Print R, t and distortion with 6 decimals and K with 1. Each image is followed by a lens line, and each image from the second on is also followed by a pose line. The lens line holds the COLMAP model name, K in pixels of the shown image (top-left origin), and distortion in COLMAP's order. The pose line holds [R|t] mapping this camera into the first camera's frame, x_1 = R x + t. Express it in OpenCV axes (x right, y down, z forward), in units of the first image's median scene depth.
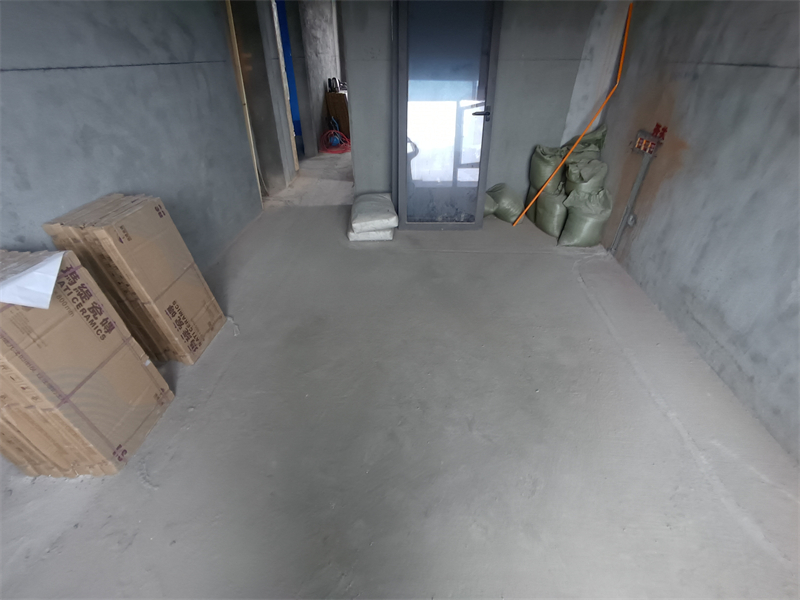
lens RADIAL K [[368.9, 0, 397.3], [0, 368.9, 305.3], [0, 0, 1]] dist [-0.003232, 0.000463]
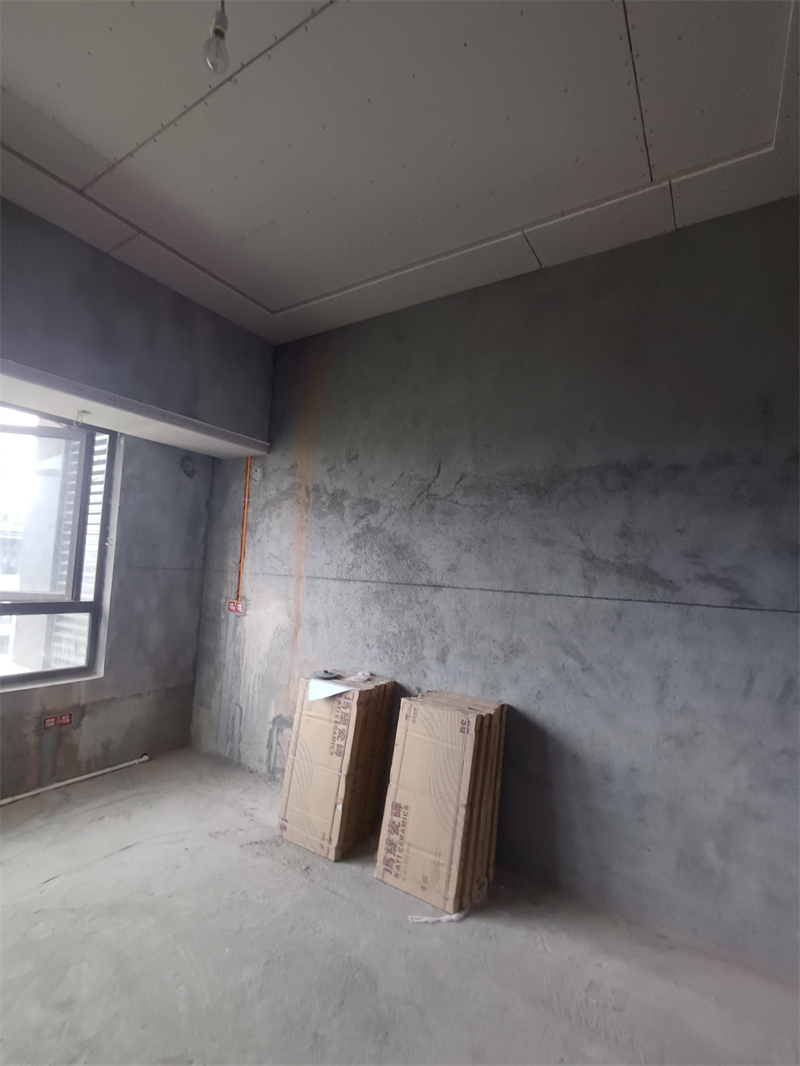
lens RADIAL K [[489.1, 0, 408.7], [0, 489.1, 539.2], [0, 0, 1]] dist [-0.004711, 0.000531]
pose [[-0.479667, -0.084730, -0.873350, 0.207687], [-0.542118, 0.811252, 0.219041, -0.345160], [0.689947, 0.578526, -0.435065, 0.496206]]
